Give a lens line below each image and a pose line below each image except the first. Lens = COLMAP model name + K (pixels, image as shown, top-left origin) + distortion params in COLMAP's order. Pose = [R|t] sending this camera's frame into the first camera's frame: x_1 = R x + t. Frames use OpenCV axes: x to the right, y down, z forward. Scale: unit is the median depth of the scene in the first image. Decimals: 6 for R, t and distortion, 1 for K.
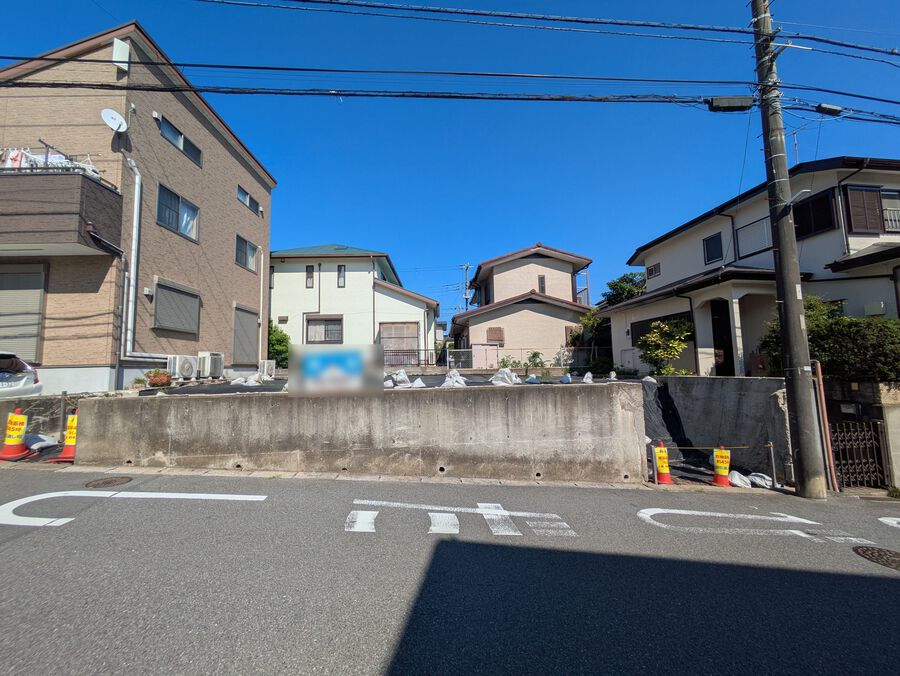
lens RADIAL K [[356.5, 0, 451.0], [0, 356.5, 334.8], [0, 0, 1]] dist [0.000188, 0.001661]
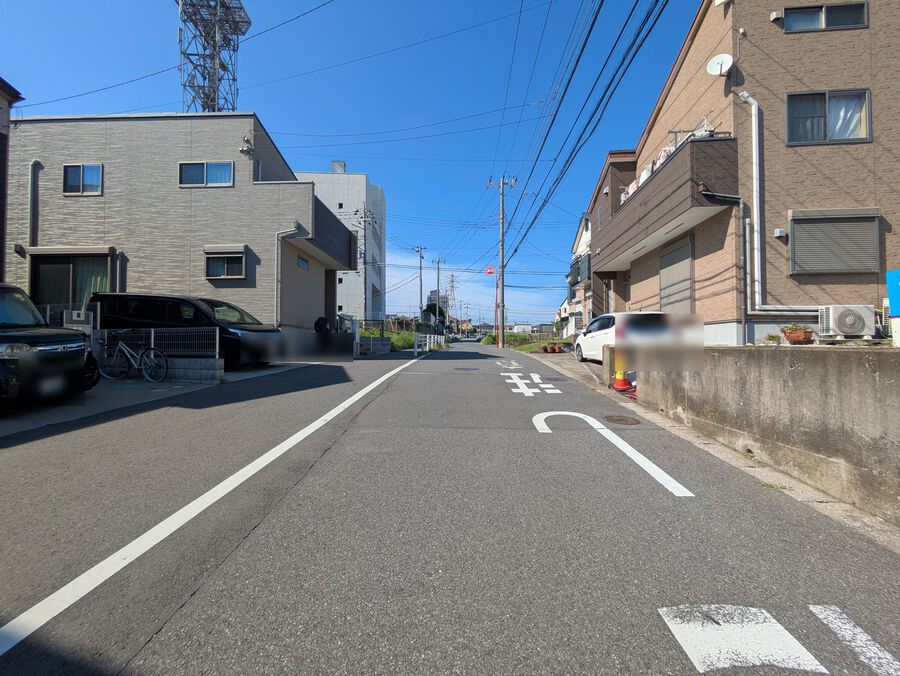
lens RADIAL K [[356.5, 0, 449.5], [0, 356.5, 336.5], [0, 0, 1]] dist [0.000188, 0.001661]
pose [[-0.122155, -0.001167, -0.992510, 0.077946], [0.092127, 0.995669, -0.012509, 0.058564], [0.988226, -0.092965, -0.121518, 0.293611]]
